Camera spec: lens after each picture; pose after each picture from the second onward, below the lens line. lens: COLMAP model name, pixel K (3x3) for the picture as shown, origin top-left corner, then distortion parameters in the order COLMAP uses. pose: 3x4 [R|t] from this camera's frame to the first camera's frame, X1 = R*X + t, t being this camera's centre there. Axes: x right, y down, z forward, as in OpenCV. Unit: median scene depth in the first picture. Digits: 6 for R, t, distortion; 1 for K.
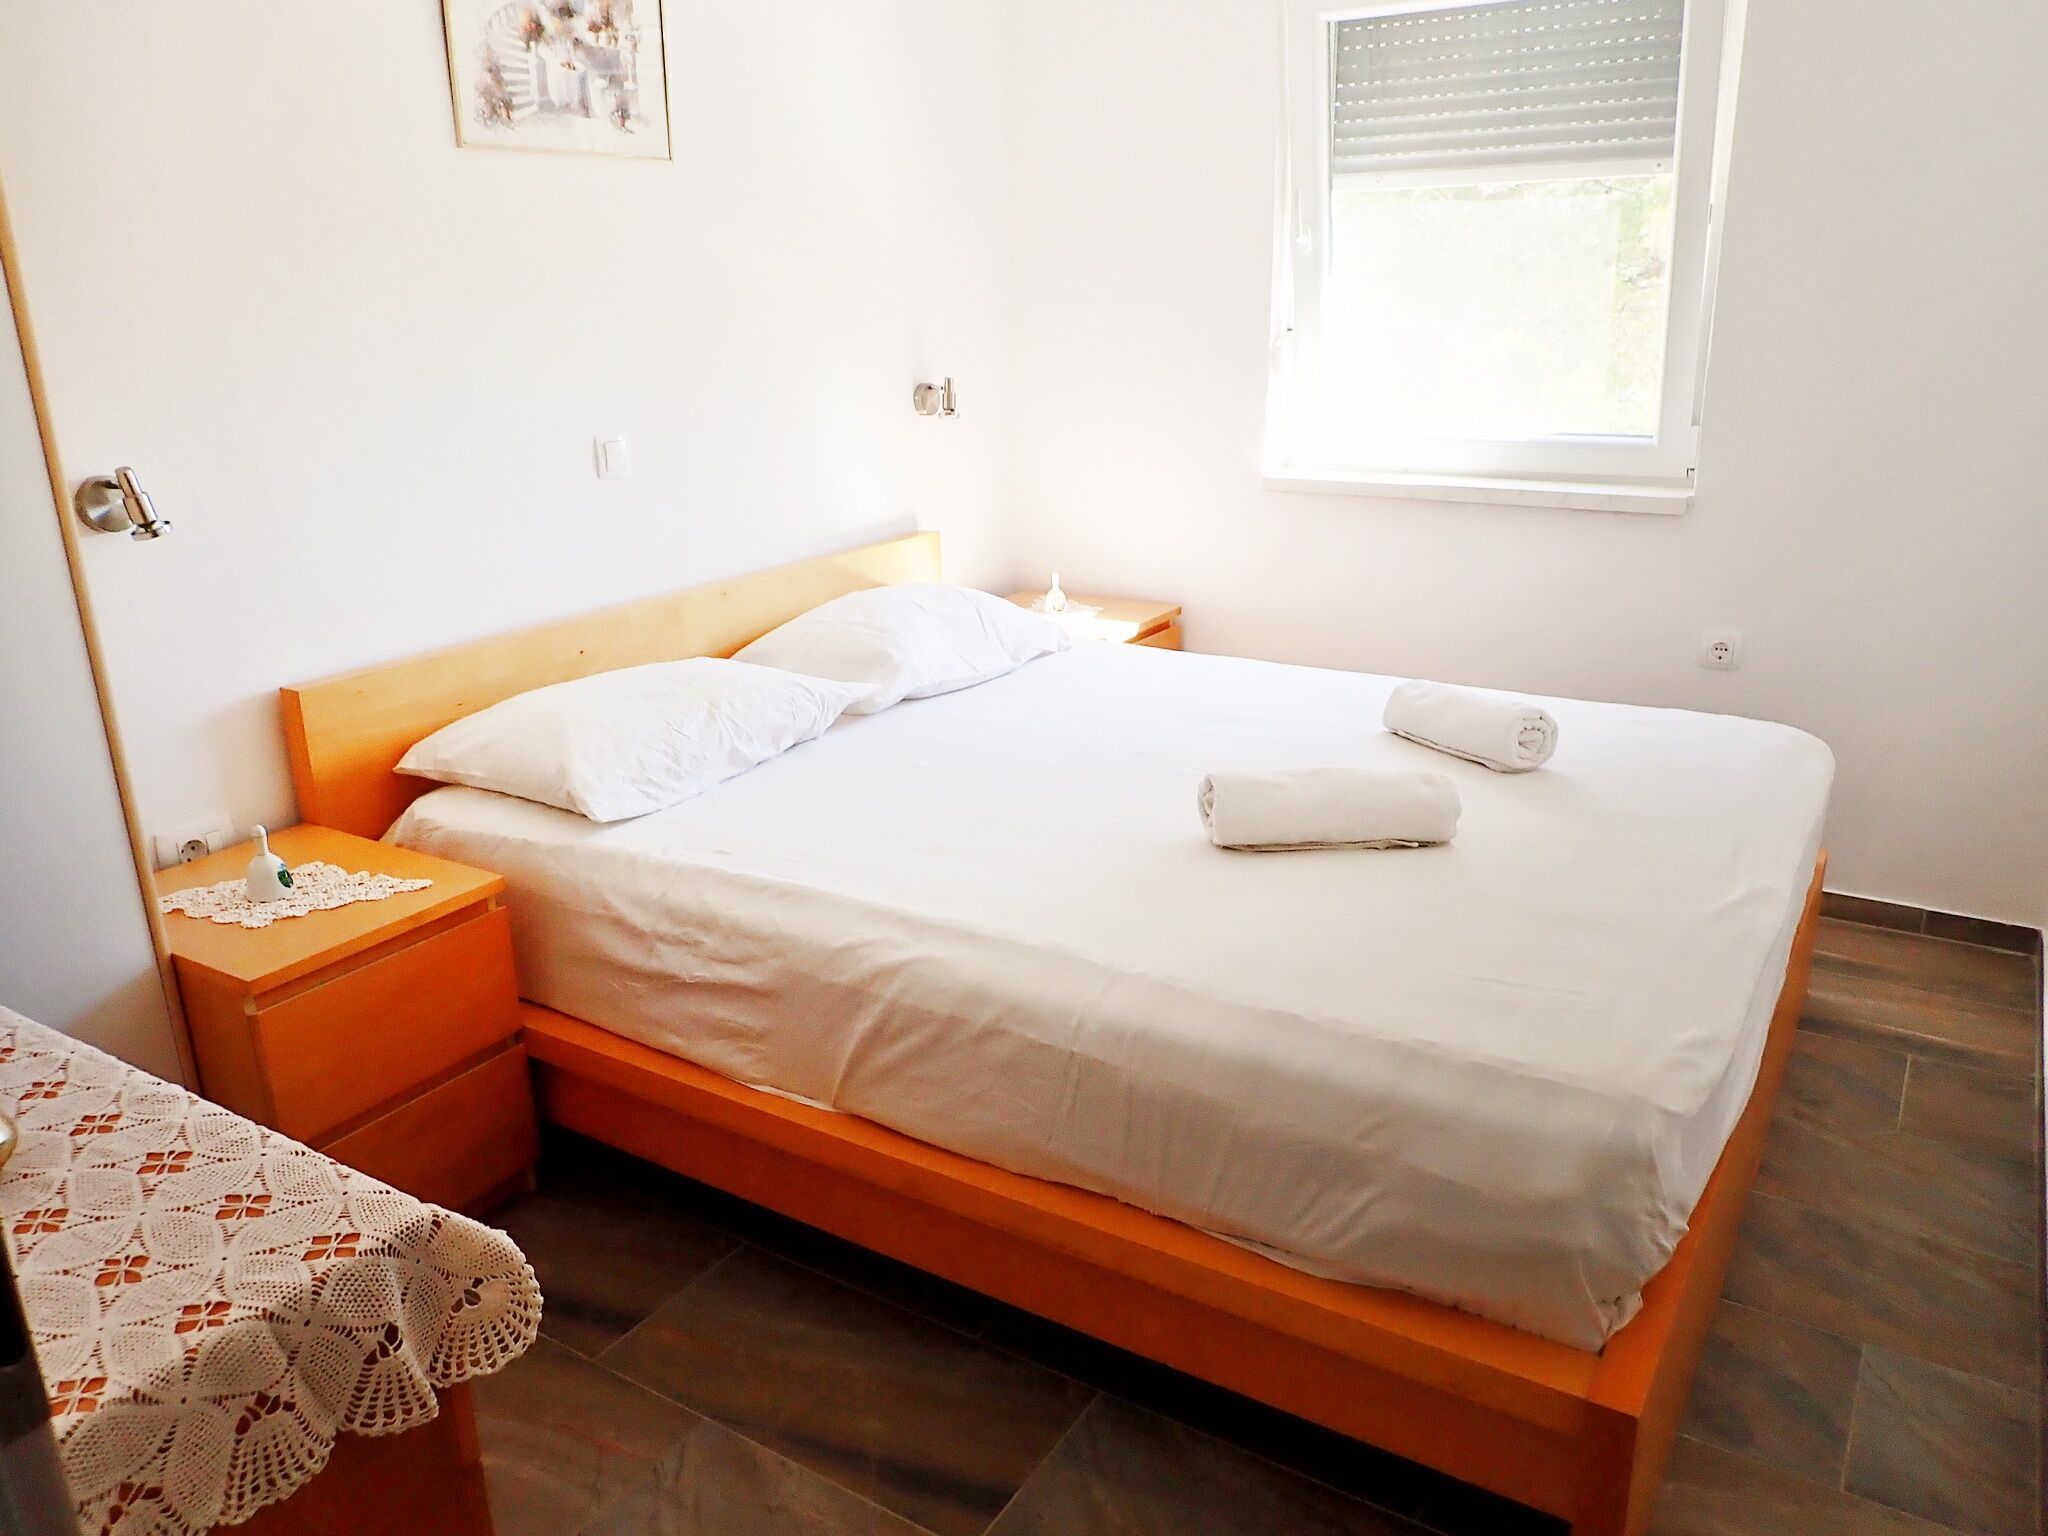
lens RADIAL K [[1498.8, 0, 1024.0], [0, 1498.8, 768.0], [0, 0, 1]] dist [-0.004756, -0.004911]
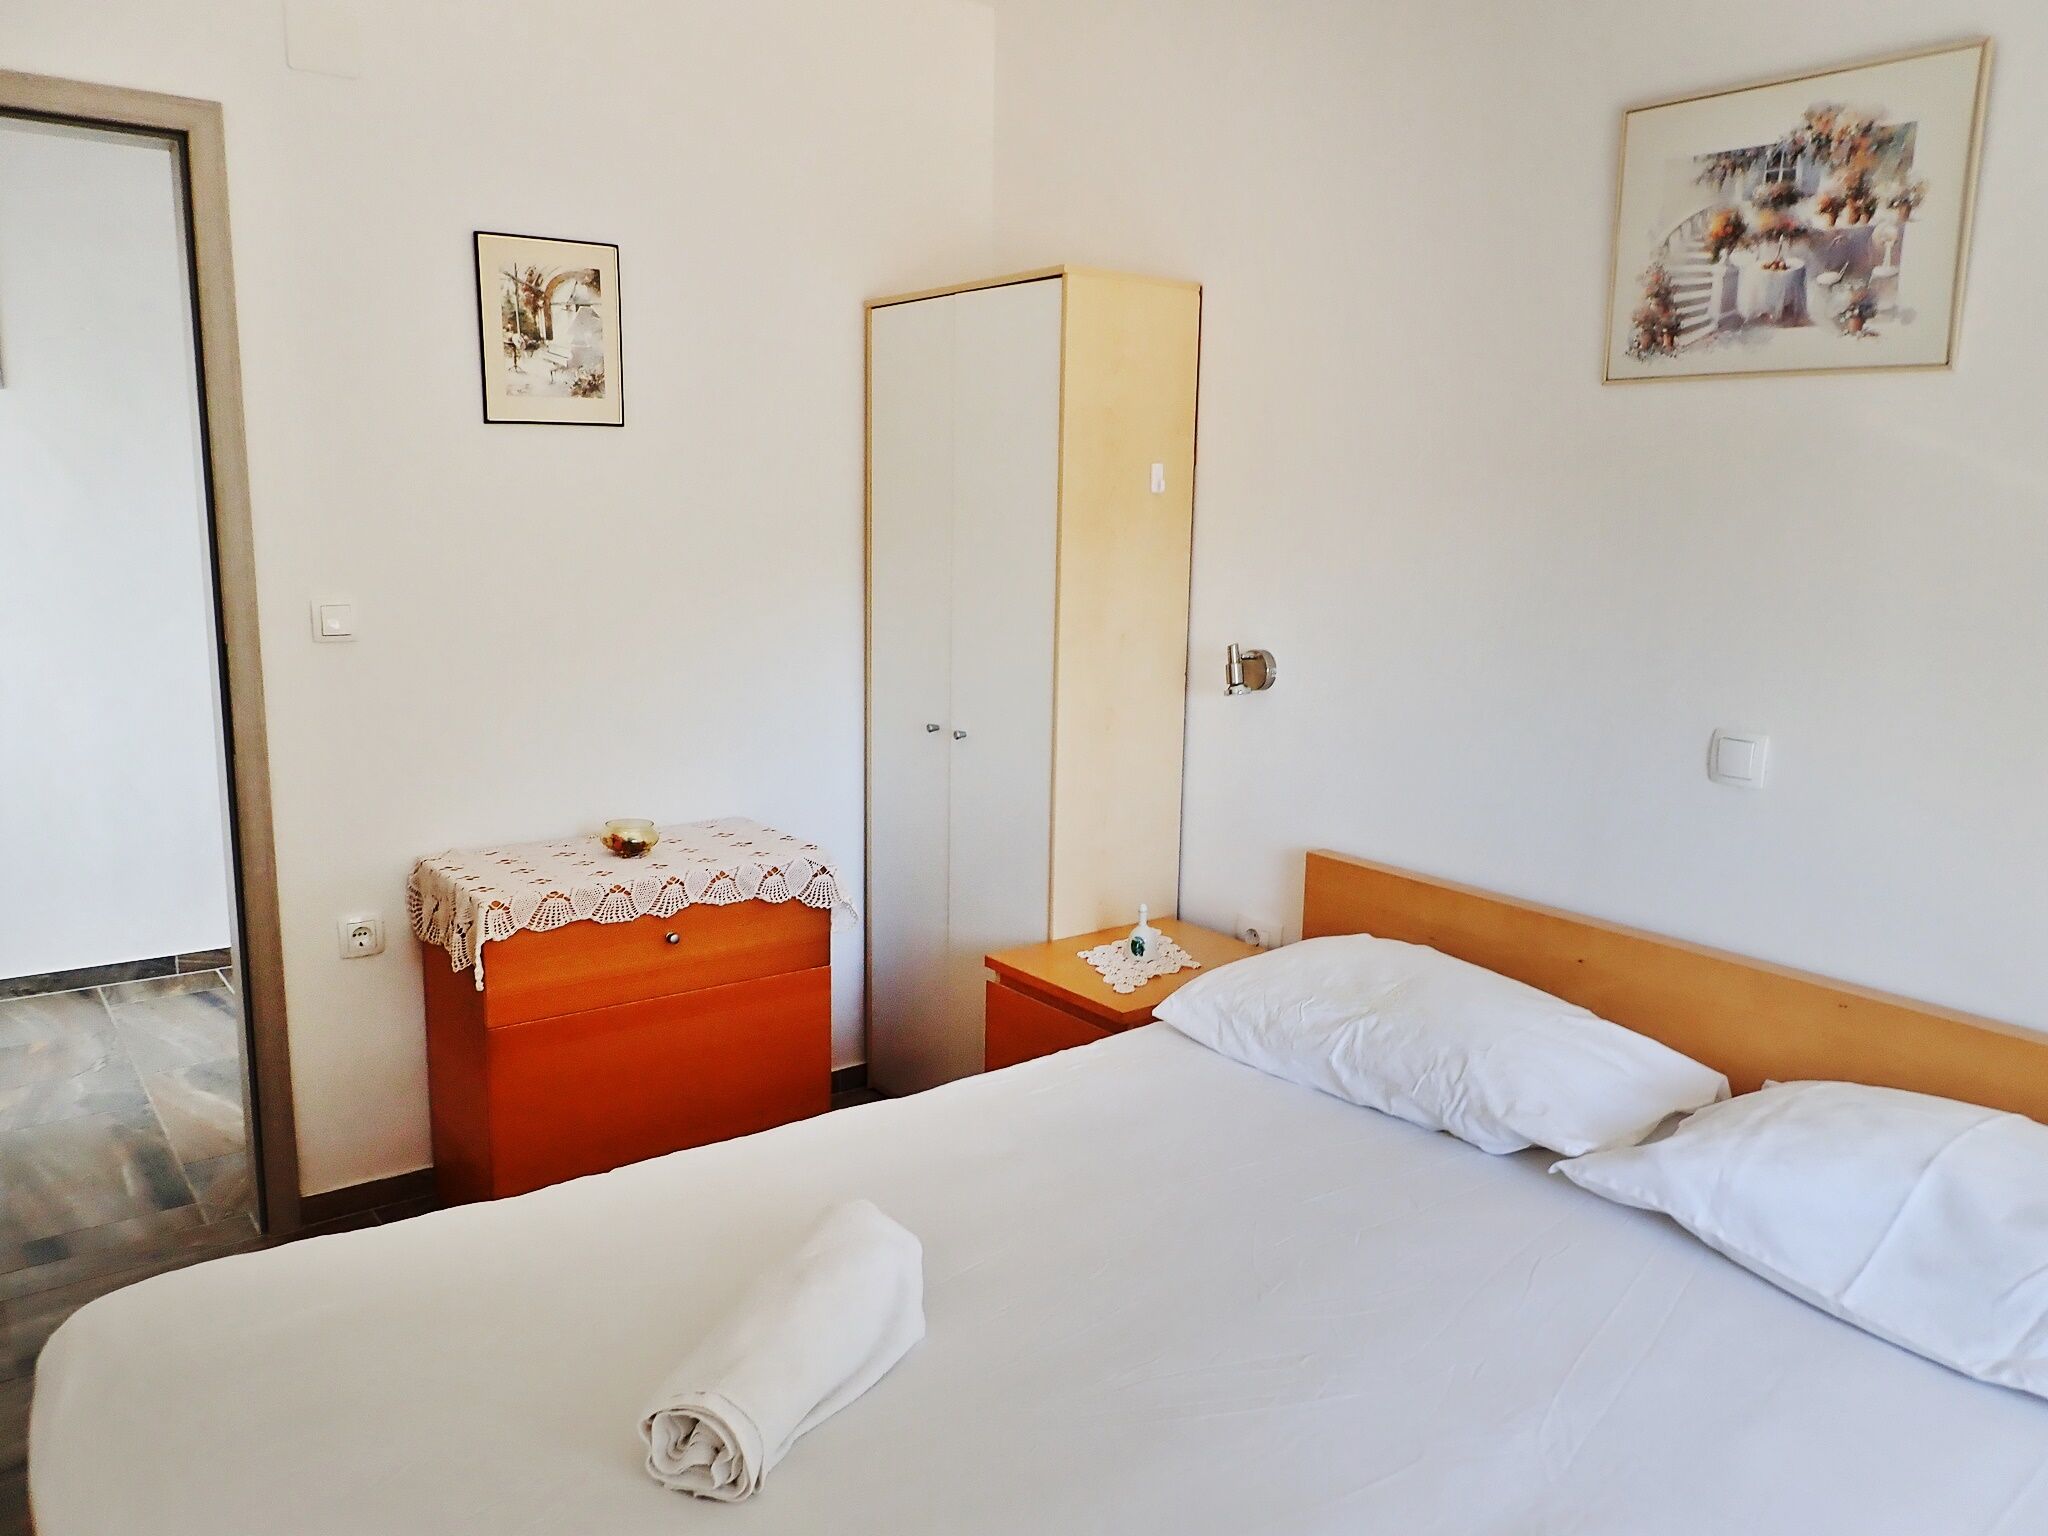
lens RADIAL K [[1498.8, 0, 1024.0], [0, 1498.8, 768.0], [0, 0, 1]] dist [-0.004756, -0.004911]
pose [[-0.341698, 0.179418, -0.922525, 0.598828], [-0.303280, 0.908041, 0.288935, -0.345528], [0.889530, 0.378512, -0.255862, 0.967533]]
